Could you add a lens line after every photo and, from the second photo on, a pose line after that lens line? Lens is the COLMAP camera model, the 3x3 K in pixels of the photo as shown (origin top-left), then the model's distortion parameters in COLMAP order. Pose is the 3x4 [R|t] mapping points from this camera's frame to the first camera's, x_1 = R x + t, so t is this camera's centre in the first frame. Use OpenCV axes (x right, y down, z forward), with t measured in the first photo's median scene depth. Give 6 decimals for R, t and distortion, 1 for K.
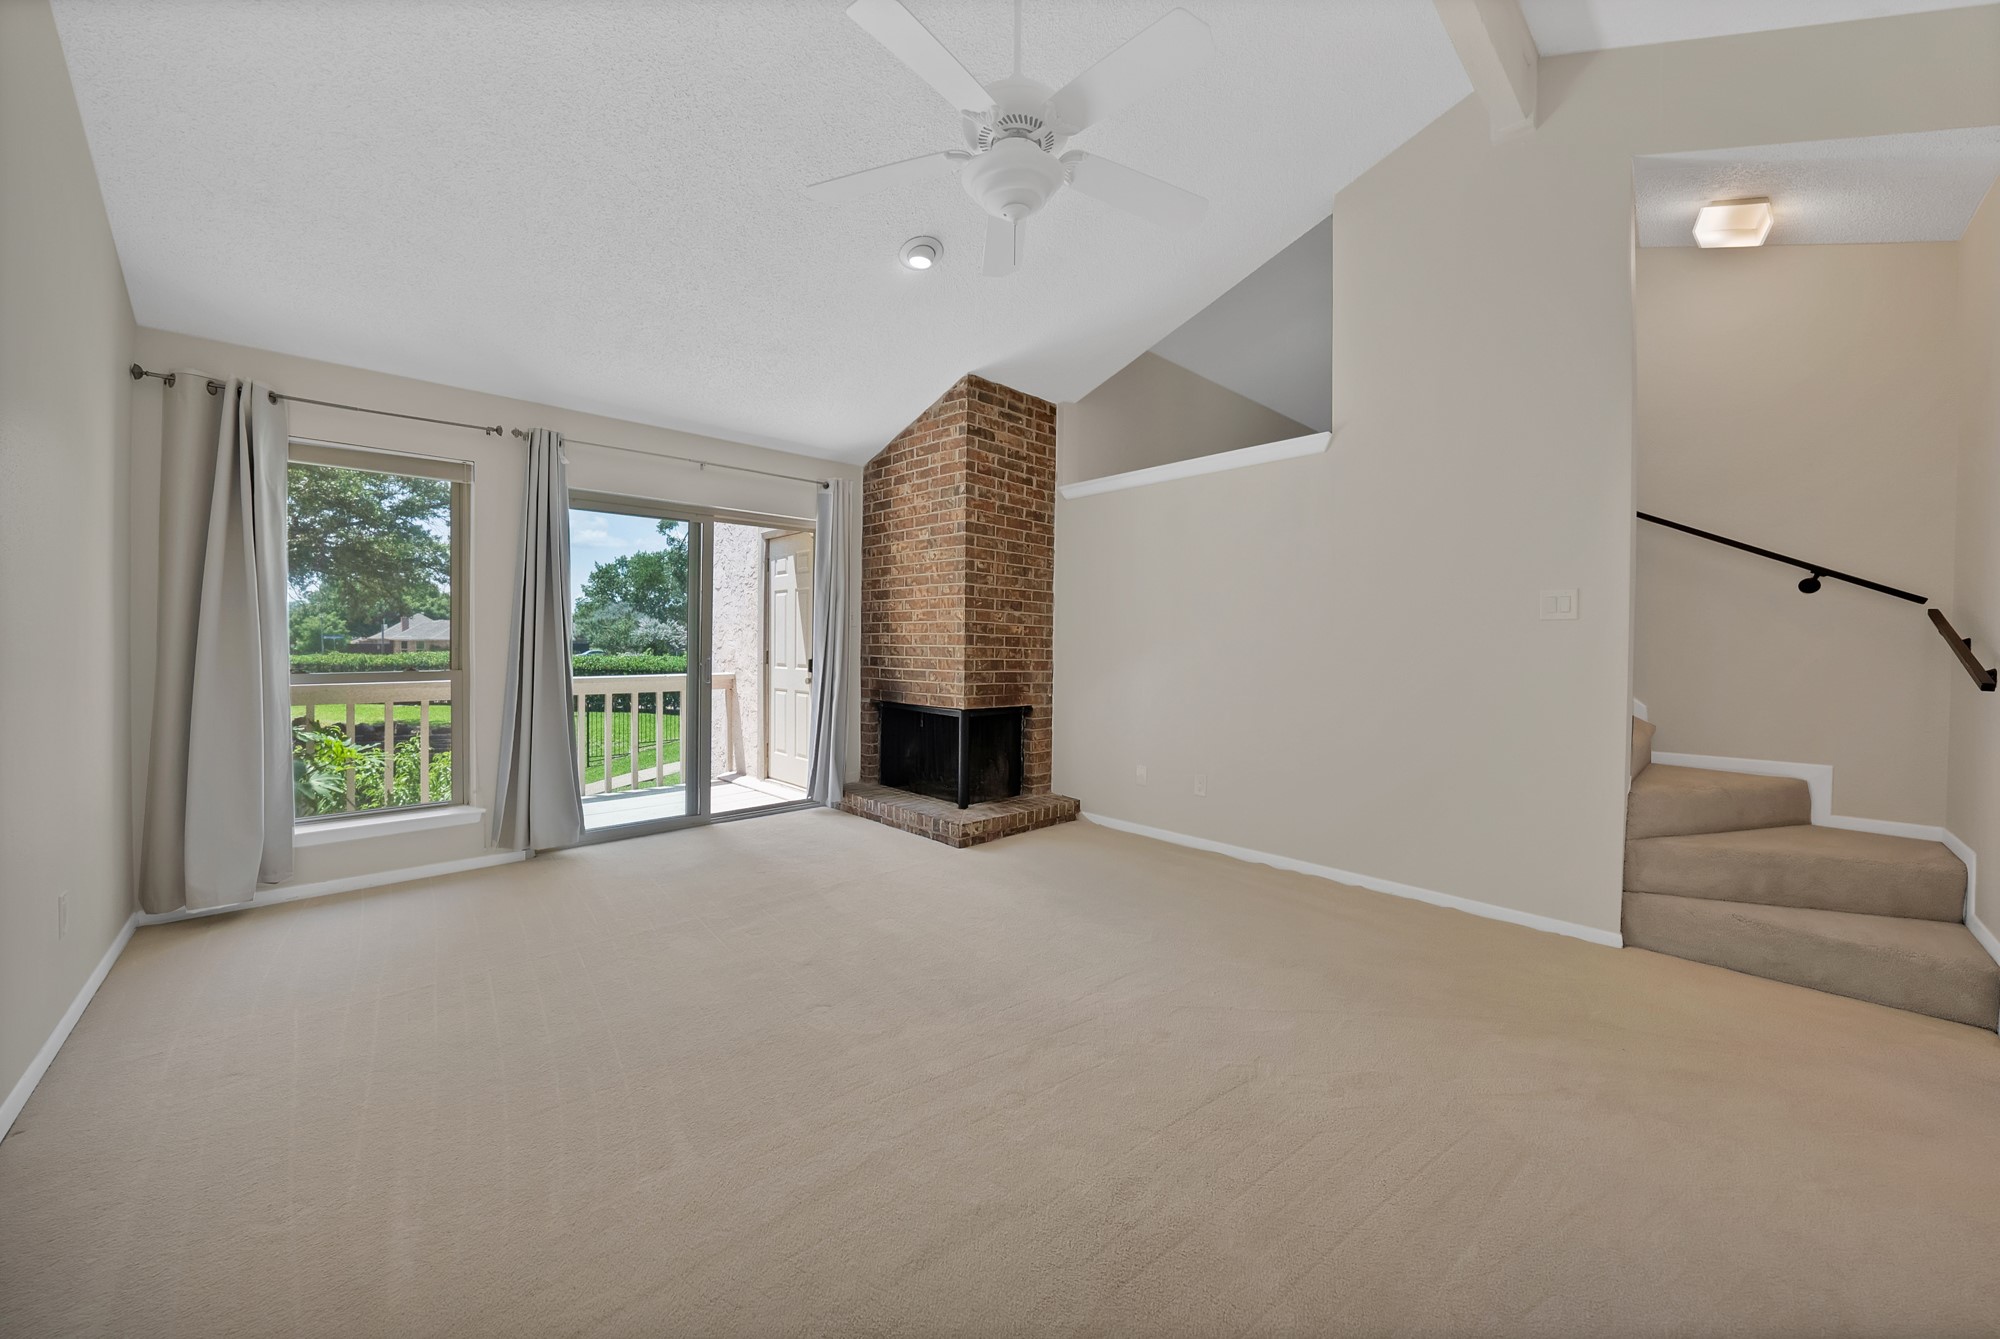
lens RADIAL K [[714.3, 0, 995.3], [0, 714.3, 666.3], [0, 0, 1]] dist [-0.024708, 0.006368]
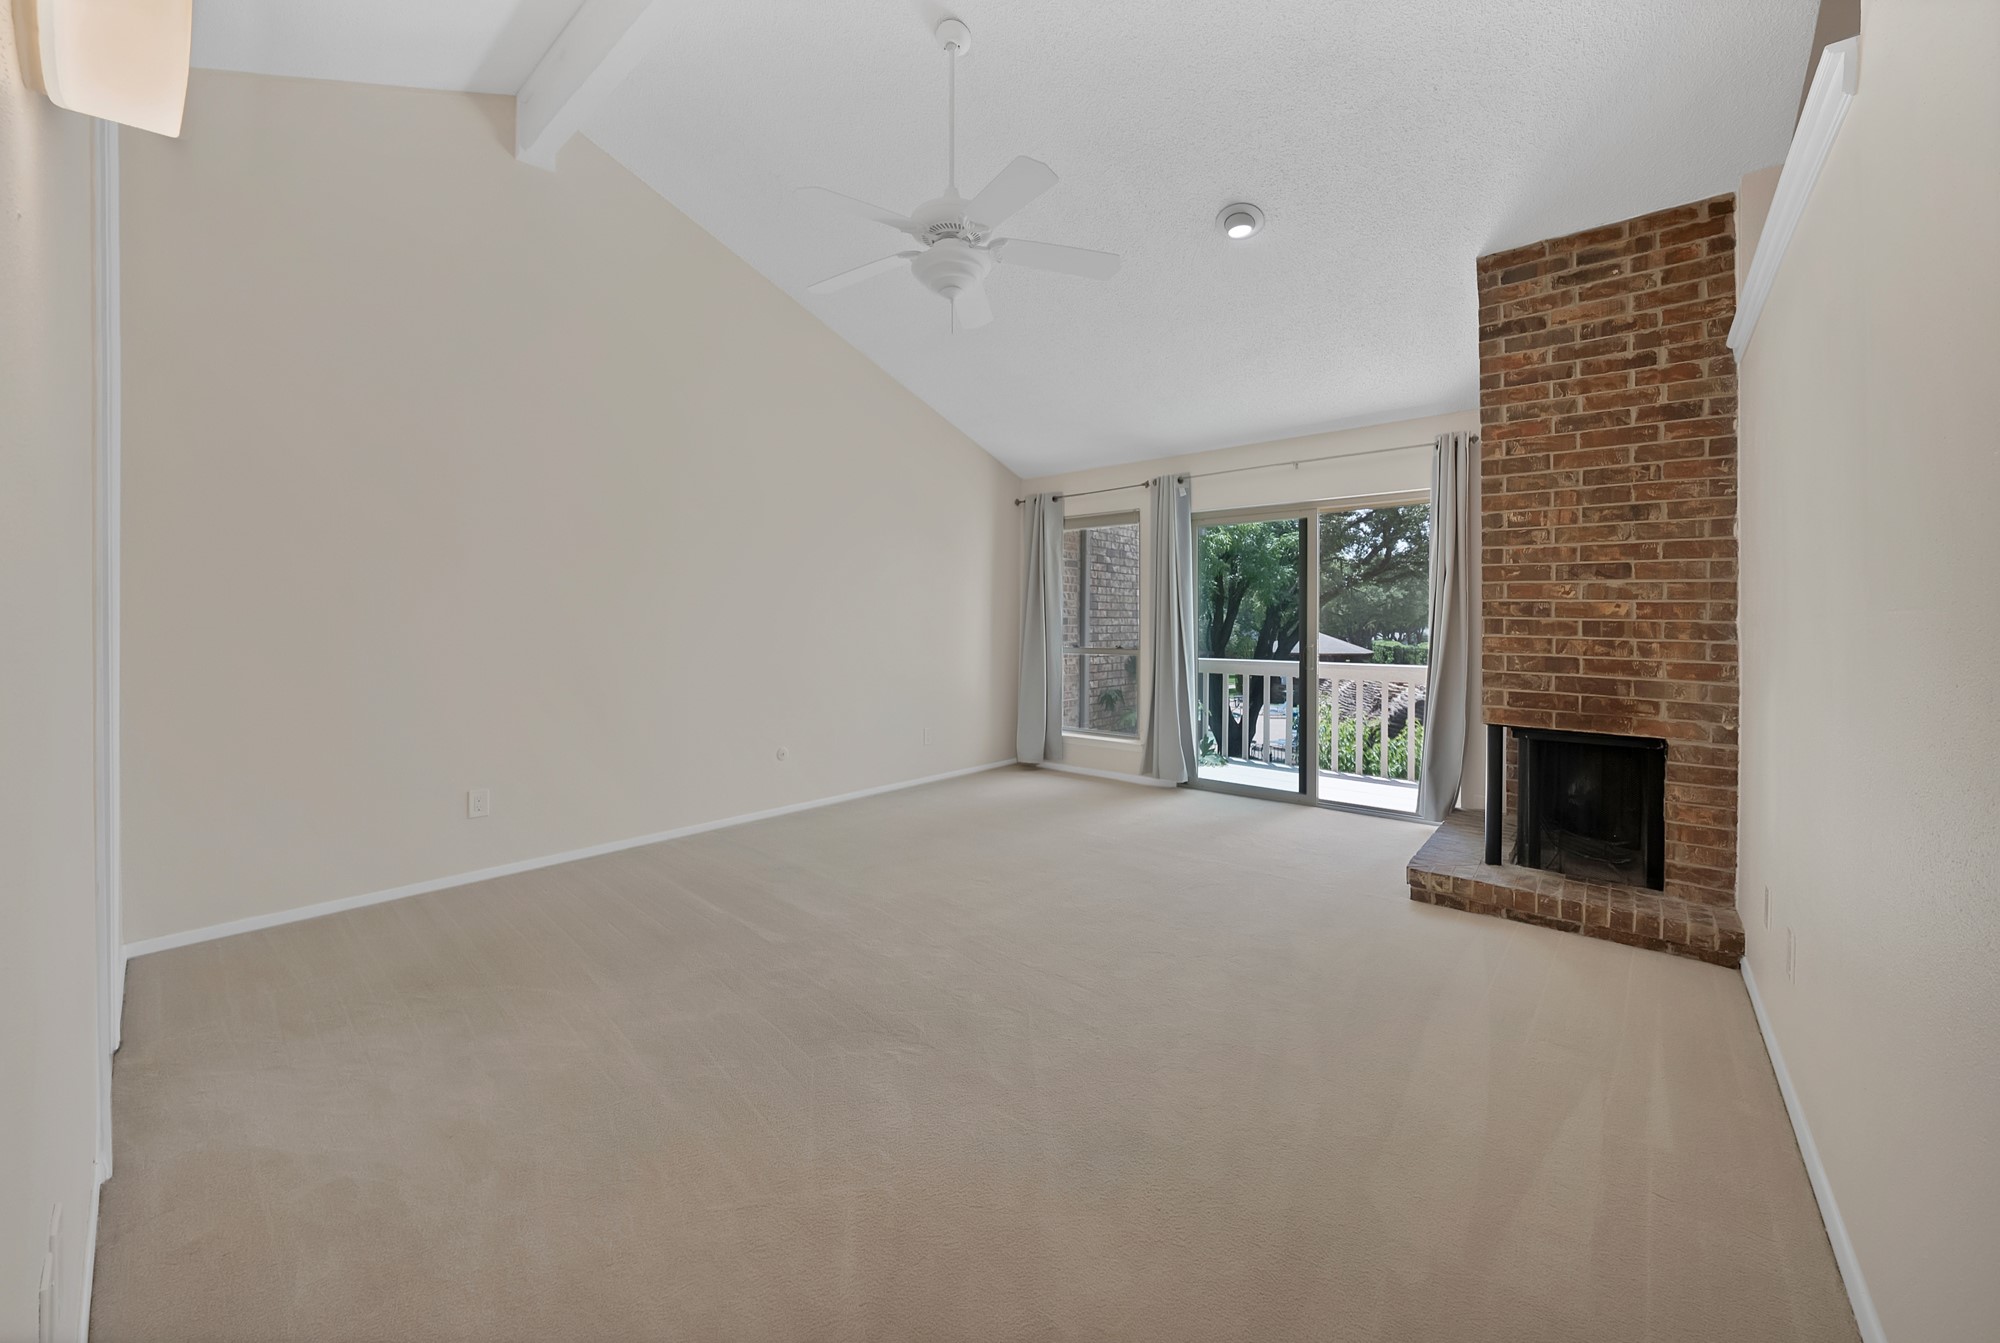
lens RADIAL K [[743.0, 0, 1002.6], [0, 743.0, 644.7], [0, 0, 1]] dist [-0.028449, 0.007010]
pose [[0.115722, 0.017822, -0.993122, 0.600301], [-0.038787, 0.999157, 0.013411, -0.009278], [0.992524, 0.036969, 0.116316, 0.412825]]
